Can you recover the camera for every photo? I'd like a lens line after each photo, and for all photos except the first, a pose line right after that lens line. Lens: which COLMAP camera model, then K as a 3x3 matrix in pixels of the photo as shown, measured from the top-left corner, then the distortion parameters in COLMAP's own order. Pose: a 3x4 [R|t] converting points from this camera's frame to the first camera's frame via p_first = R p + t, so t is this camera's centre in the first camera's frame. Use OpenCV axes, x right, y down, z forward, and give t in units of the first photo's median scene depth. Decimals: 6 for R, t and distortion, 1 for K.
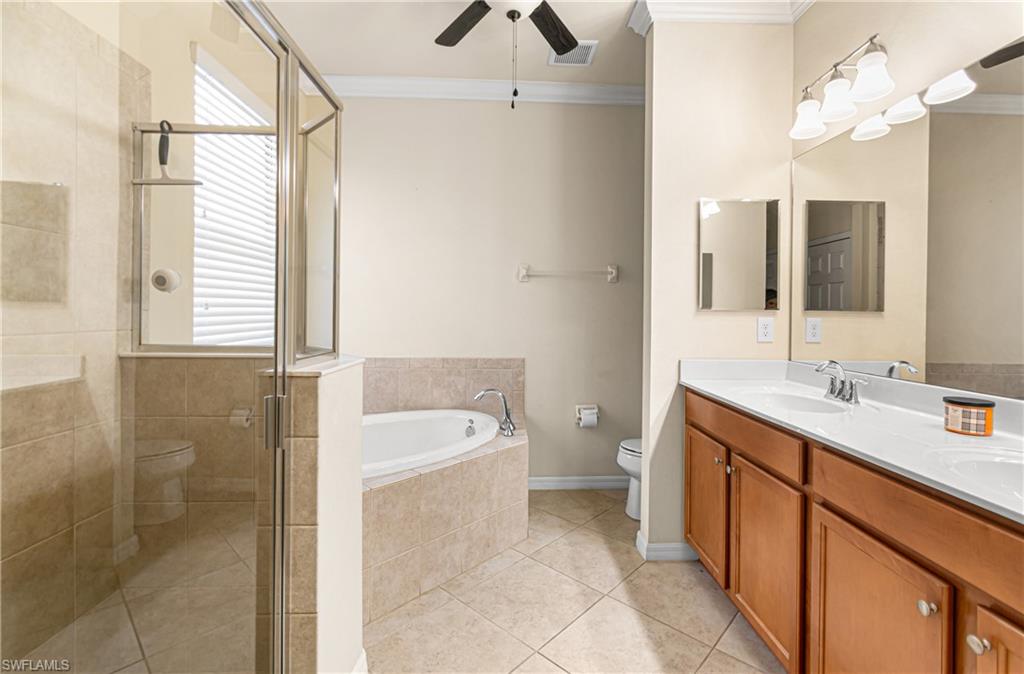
lens RADIAL K [[469.5, 0, 513.6], [0, 469.5, 329.6], [0, 0, 1]] dist [0.001414, 0.000028]
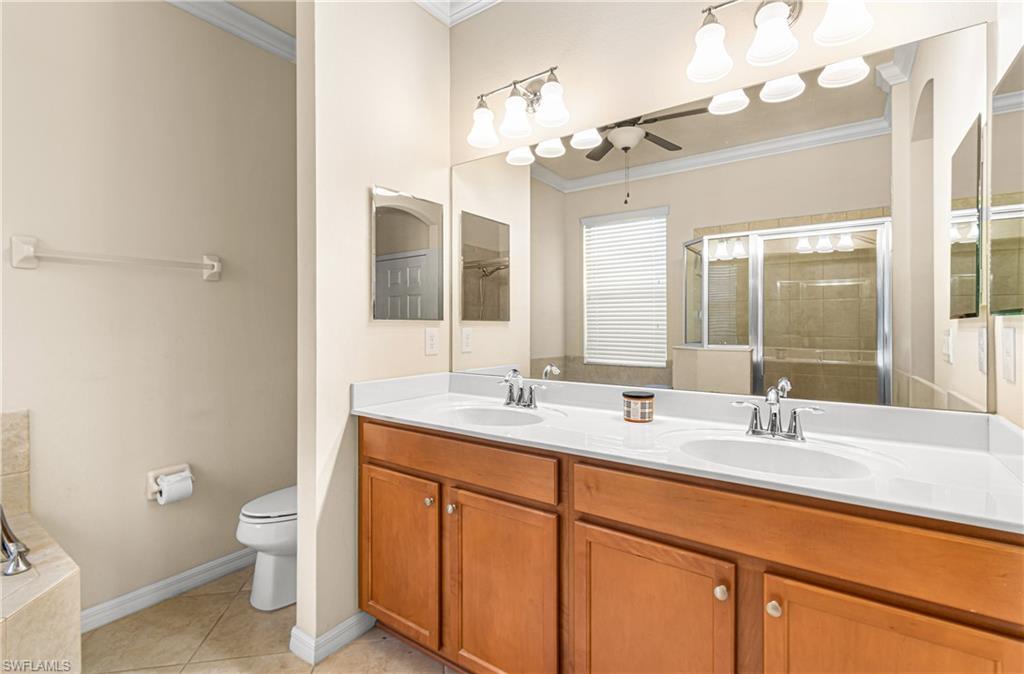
lens RADIAL K [[469.5, 0, 513.6], [0, 469.5, 329.6], [0, 0, 1]] dist [0.001414, 0.000028]
pose [[0.582988, -0.018470, 0.812271, -0.137938], [0.035343, 0.999372, -0.002642, -0.016214], [-0.811712, 0.030248, 0.583274, 0.354520]]
